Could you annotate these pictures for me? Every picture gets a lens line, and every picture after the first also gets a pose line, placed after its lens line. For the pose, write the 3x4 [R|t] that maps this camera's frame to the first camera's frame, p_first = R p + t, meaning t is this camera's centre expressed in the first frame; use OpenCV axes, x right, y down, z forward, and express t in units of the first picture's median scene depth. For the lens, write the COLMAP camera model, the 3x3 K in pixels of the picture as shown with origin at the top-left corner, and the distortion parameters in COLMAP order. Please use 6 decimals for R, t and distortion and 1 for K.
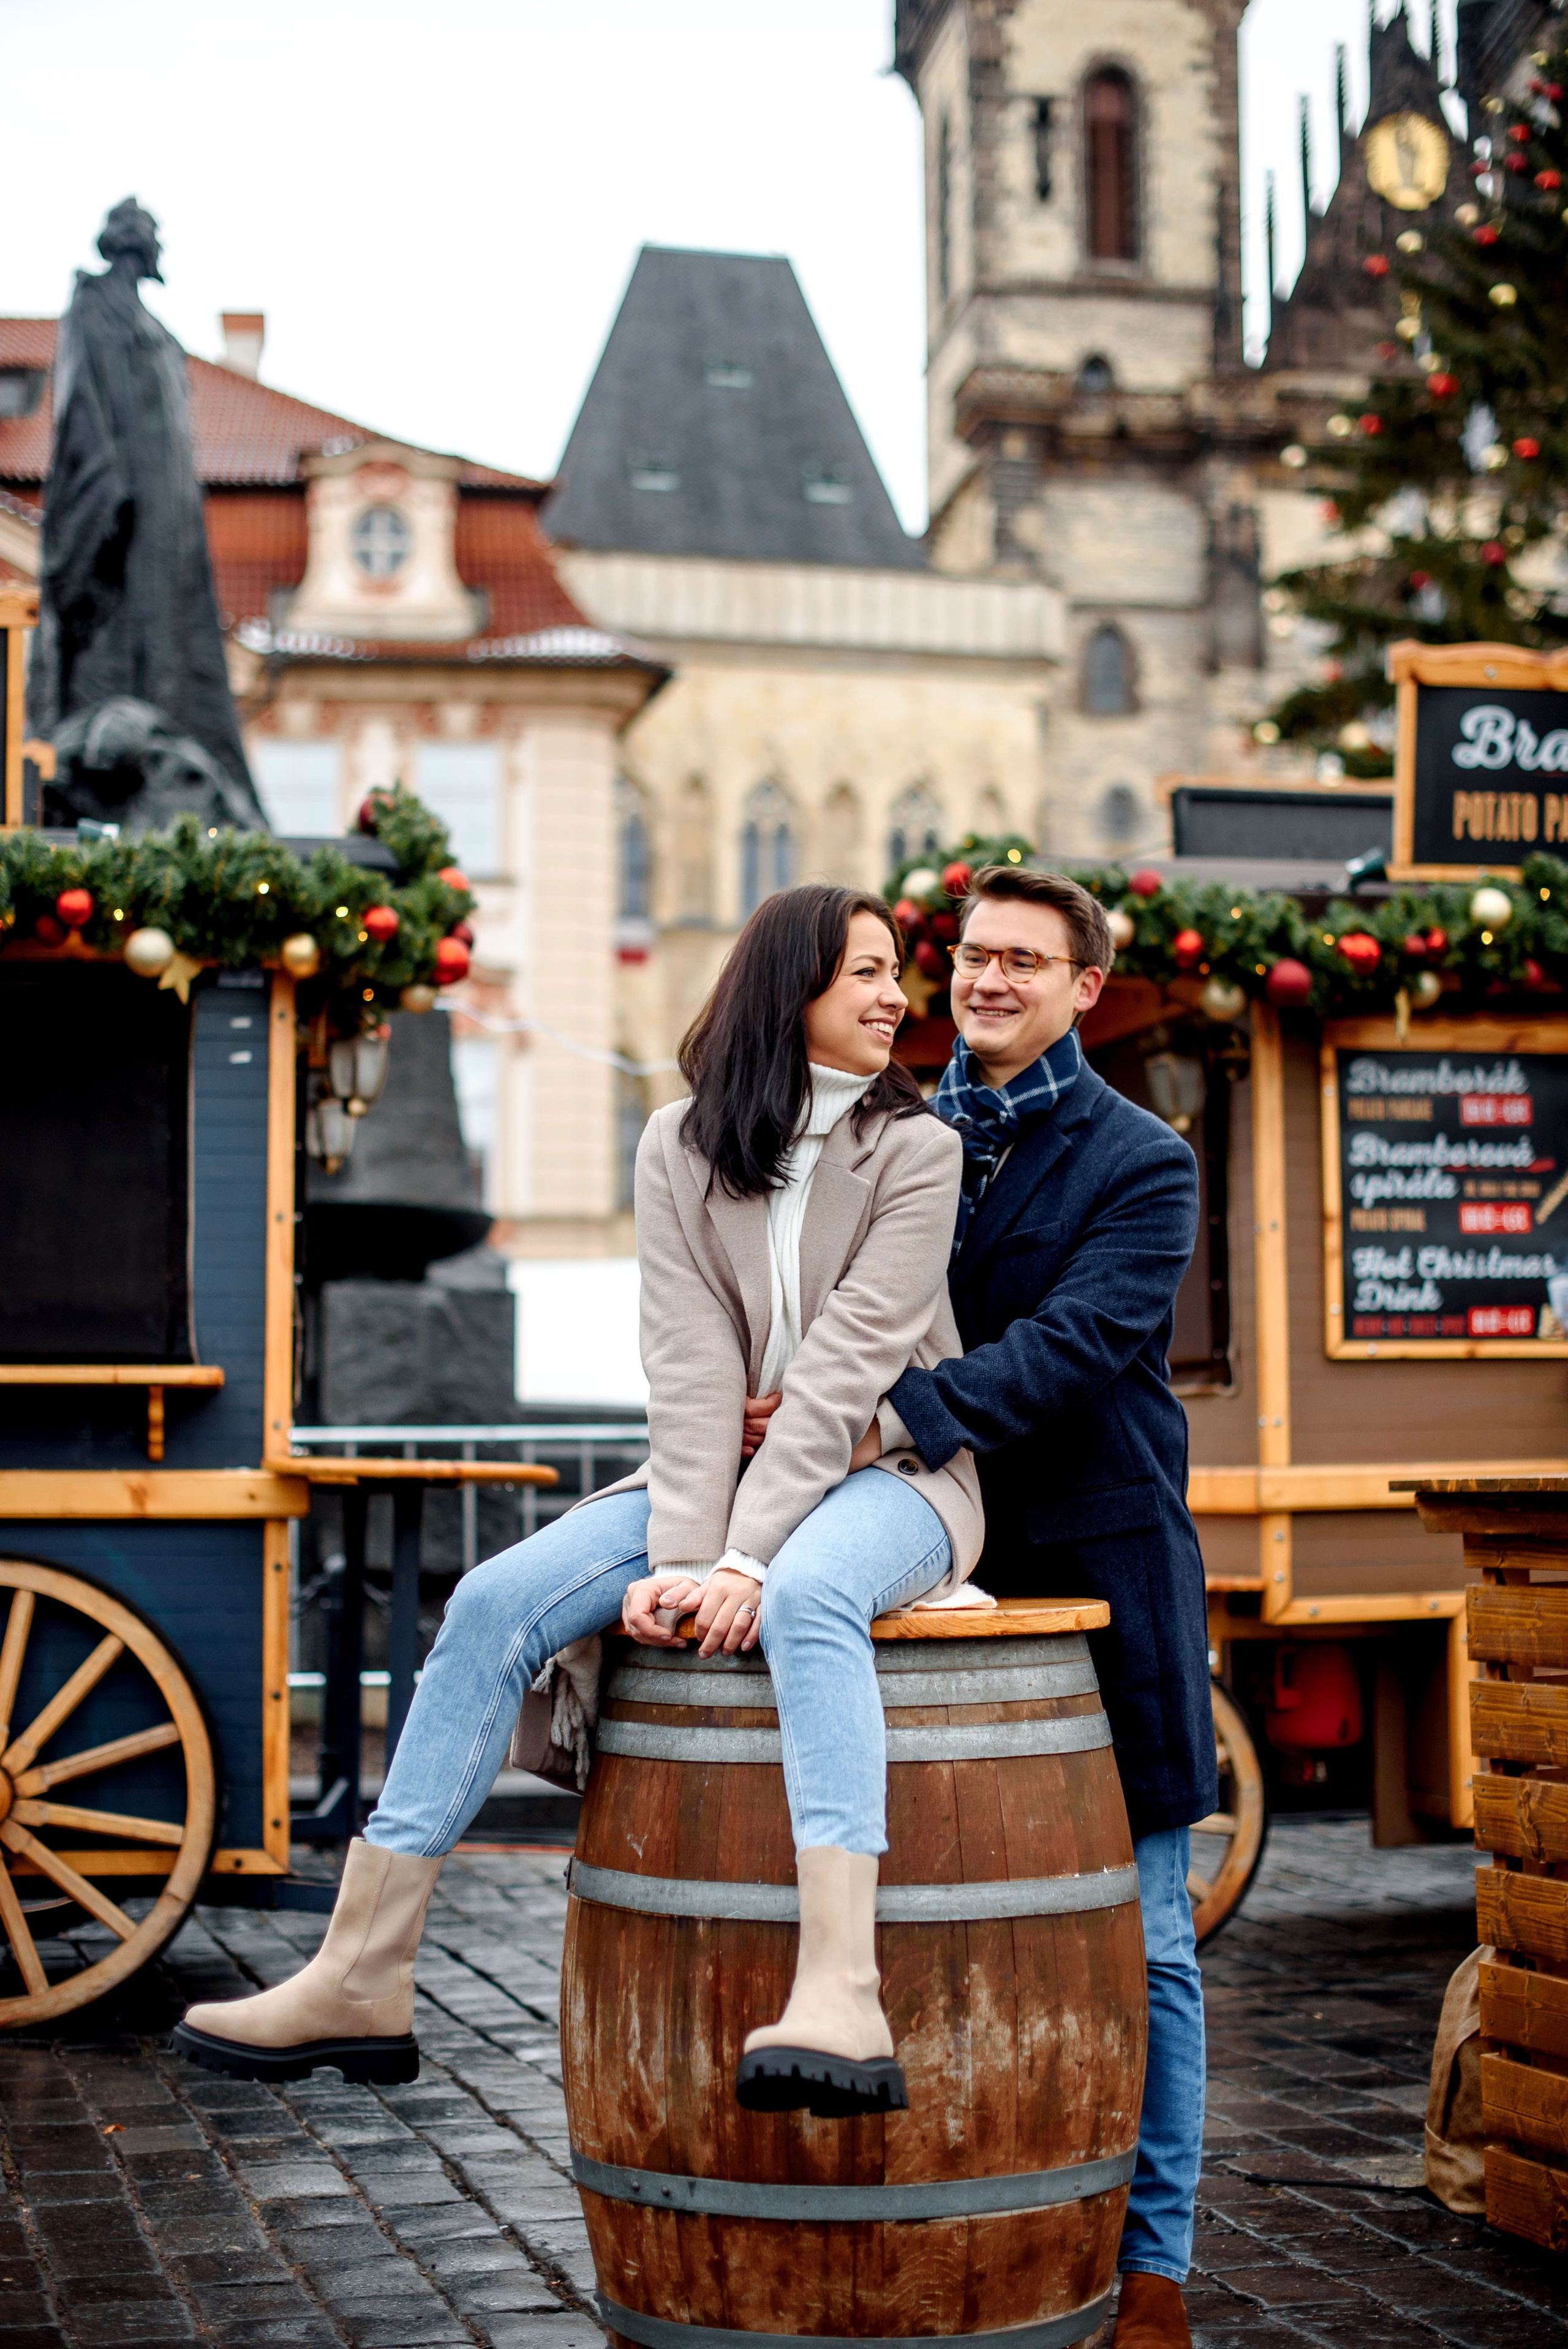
lens RADIAL K [[3689.5, 0, 748.4], [0, 3689.5, 1169.7], [0, 0, 1]] dist [-0.128019, -0.018709]
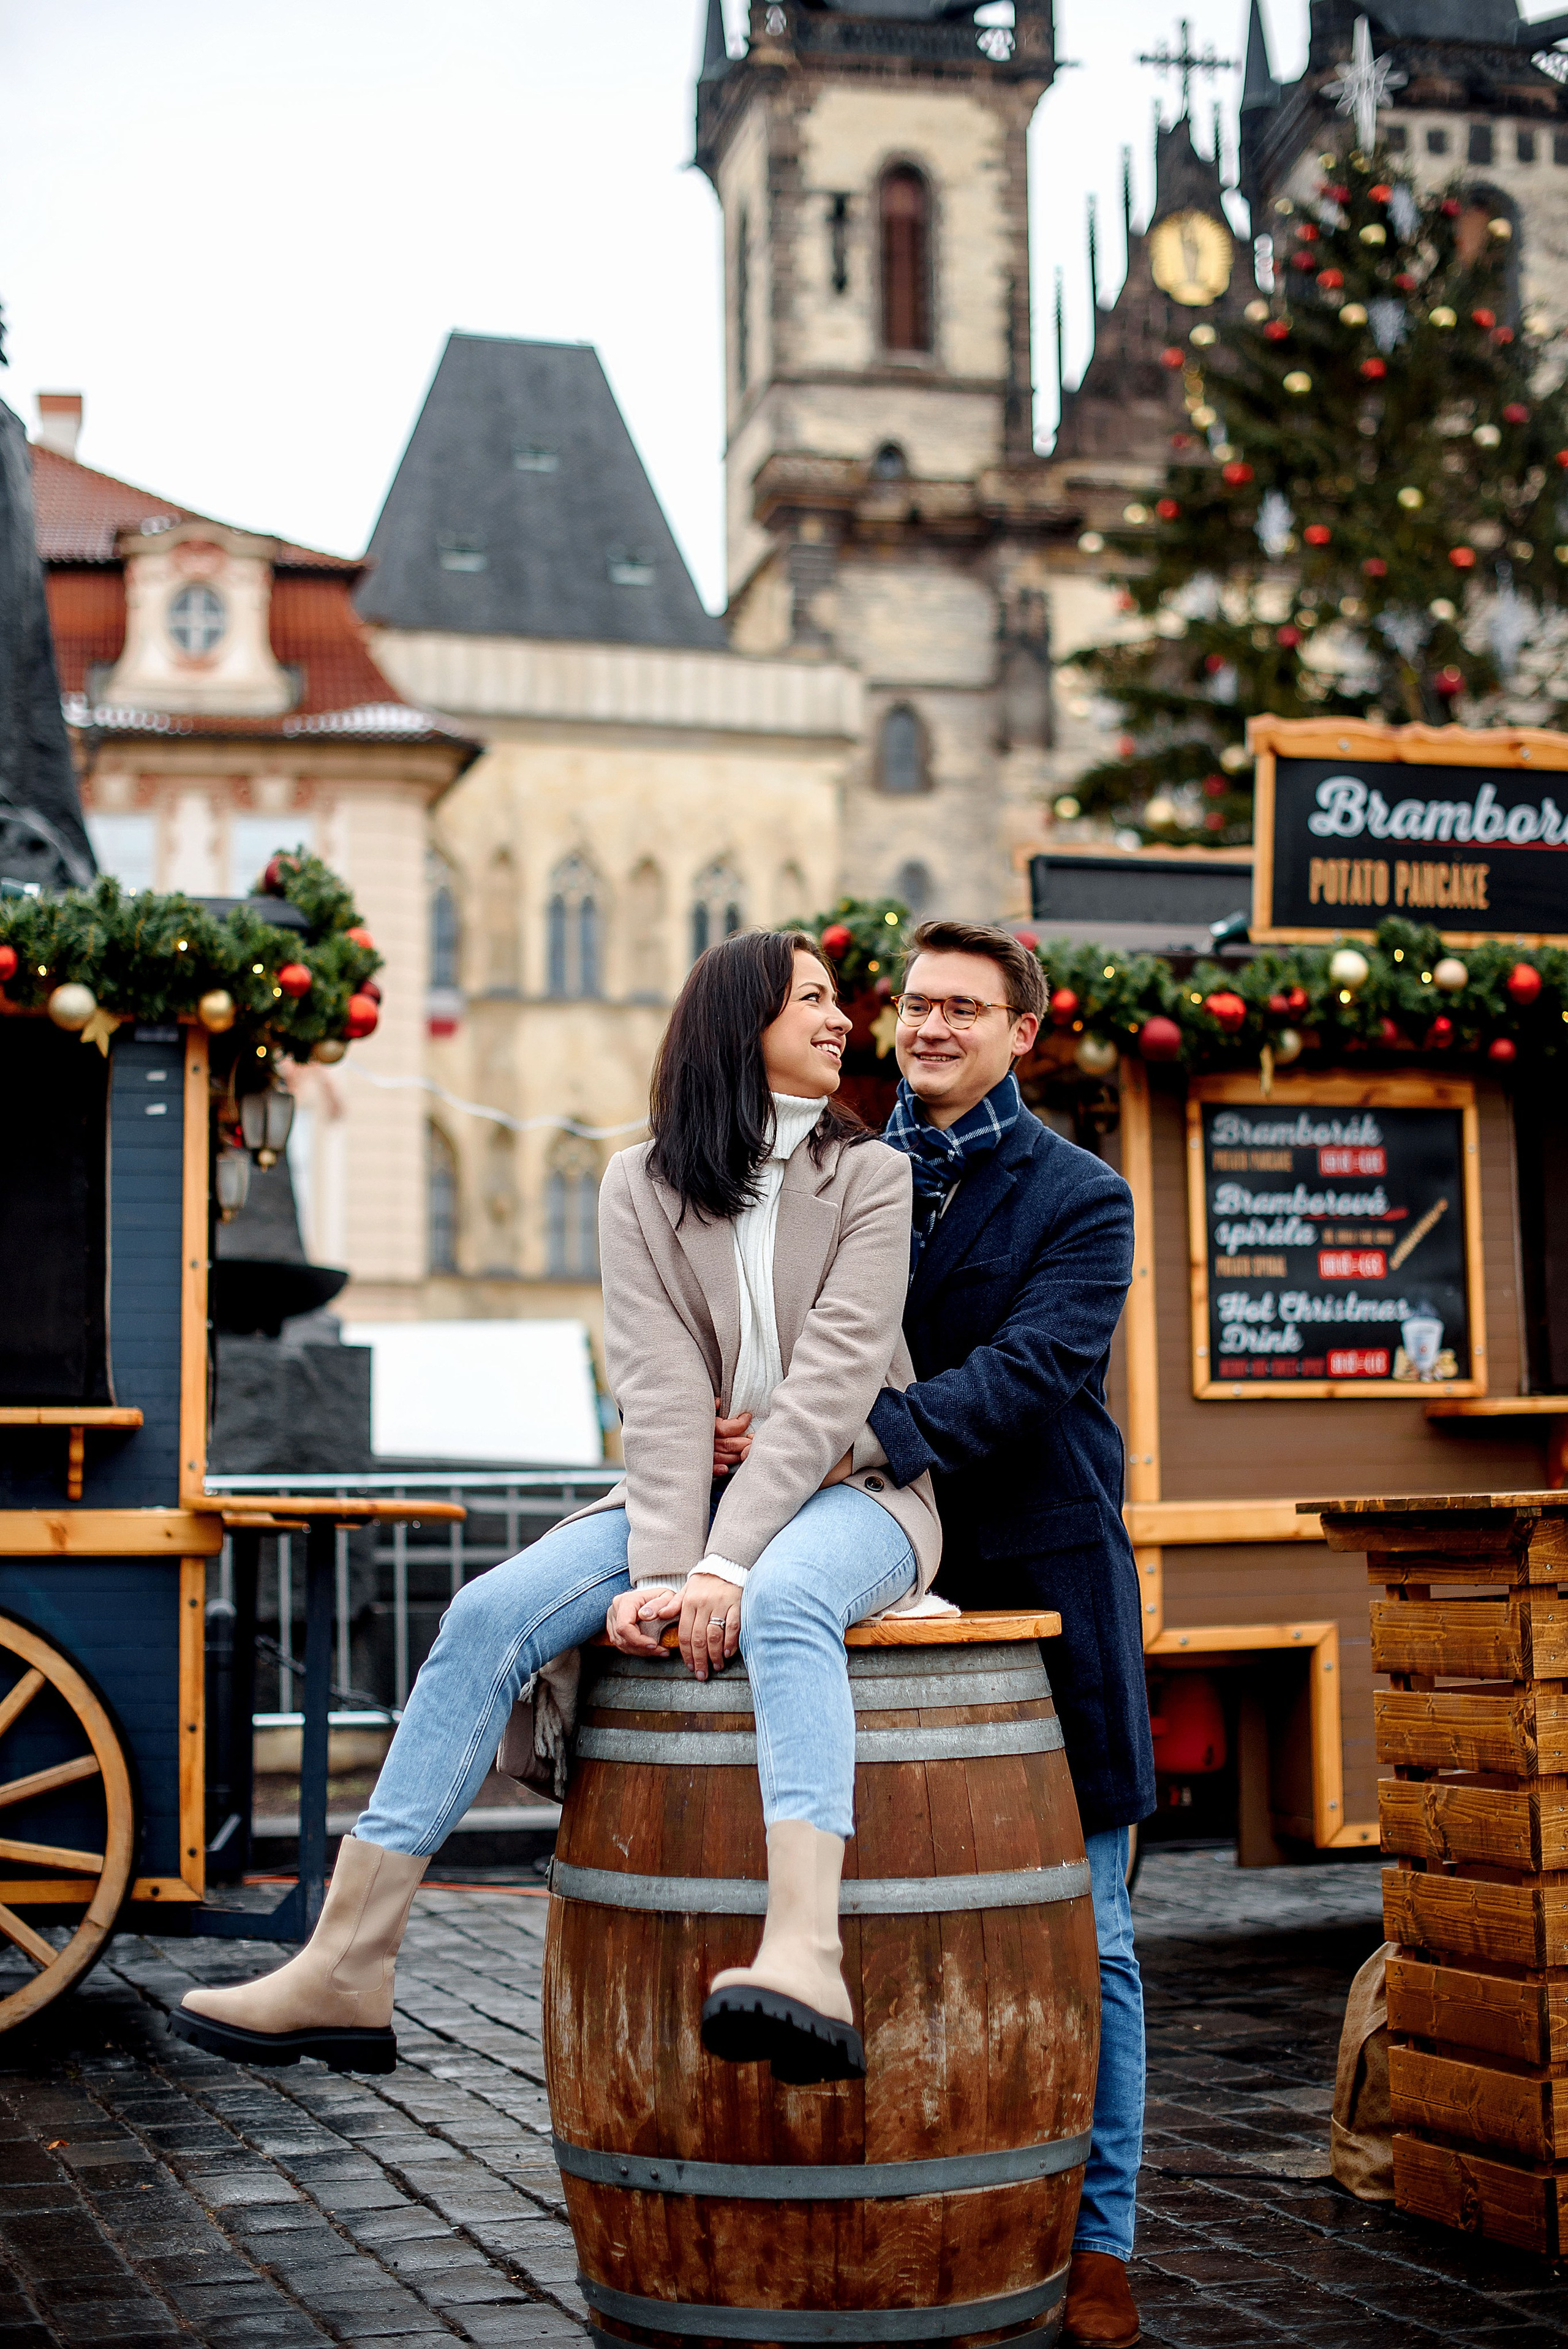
lens RADIAL K [[3613.3, 0, 762.1], [0, 3613.3, 1125.9], [0, 0, 1]] dist [-0.132323, 0.023024]
pose [[0.998208, 0.000451, 0.059844, -0.026423], [0.001375, 0.999535, -0.030473, 0.004805], [-0.059830, 0.030501, 0.997742, -0.017757]]
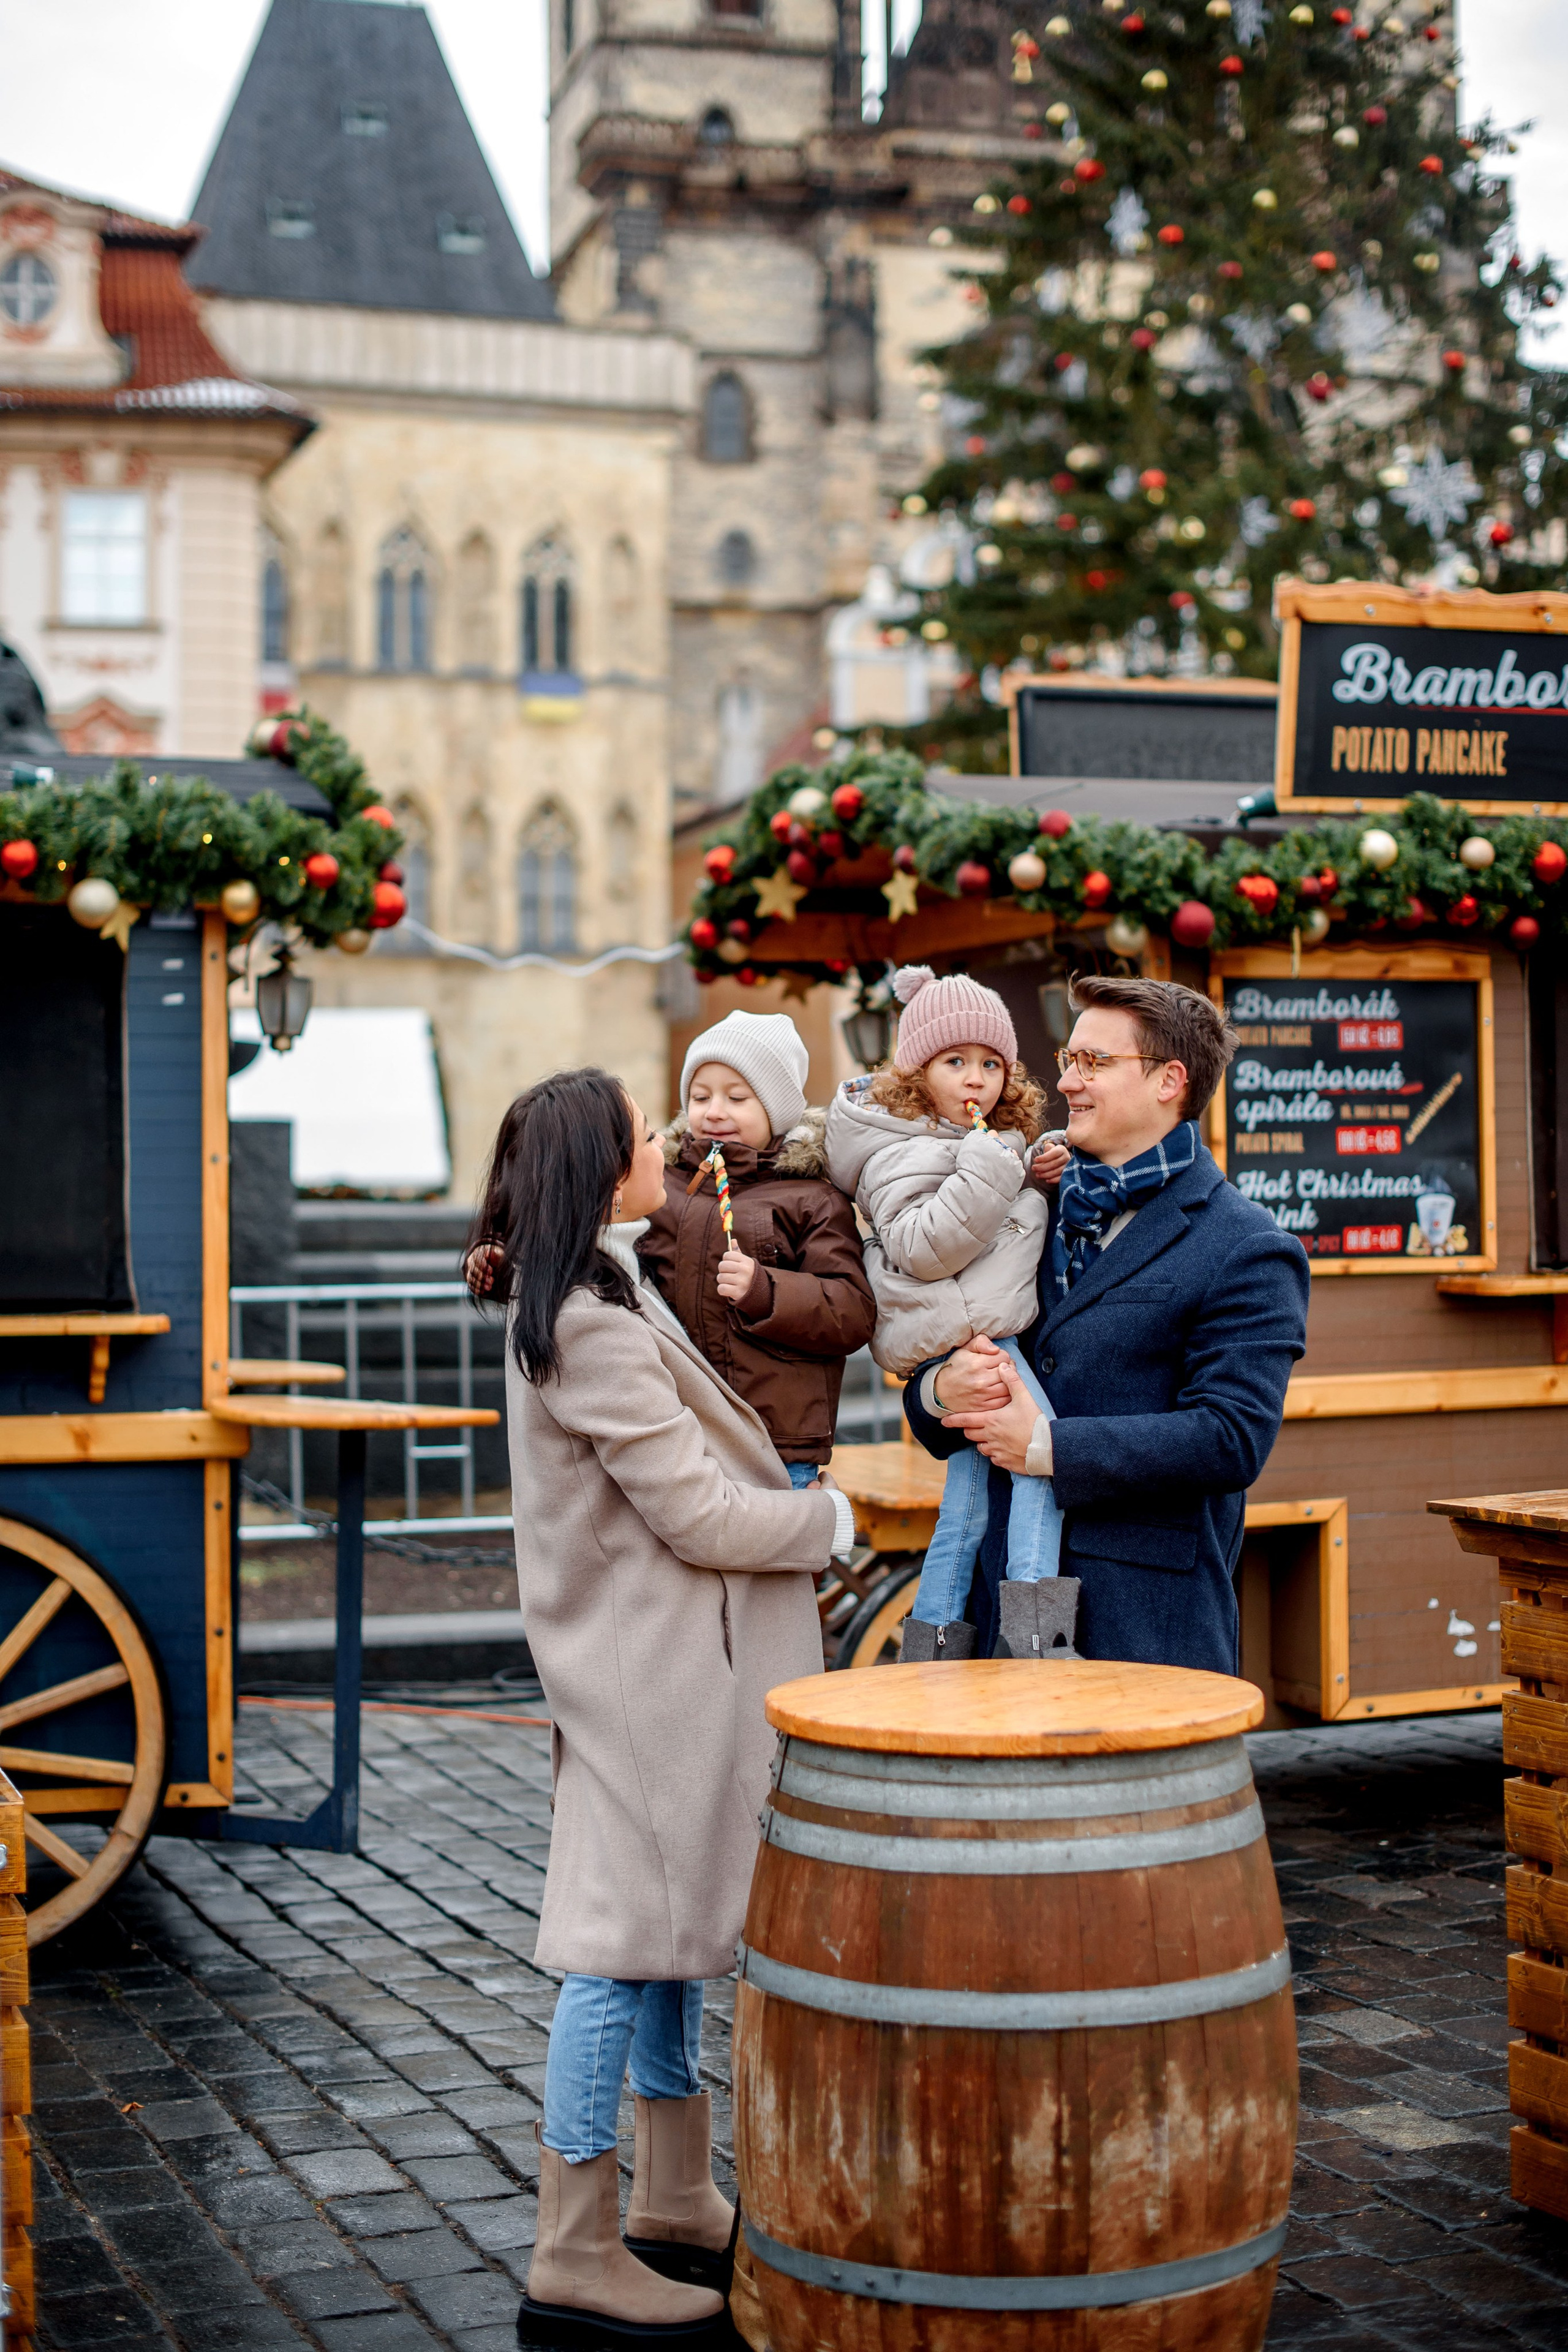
lens RADIAL K [[3568.6, 0, 784.0], [0, 3568.6, 1176.0], [0, 0, 1]] dist [-0.157418, 0.160645]
pose [[0.992878, -0.002966, 0.119100, -0.081781], [-0.006525, 0.996836, 0.079217, -0.055640], [-0.118958, -0.079430, 0.989717, 0.019706]]
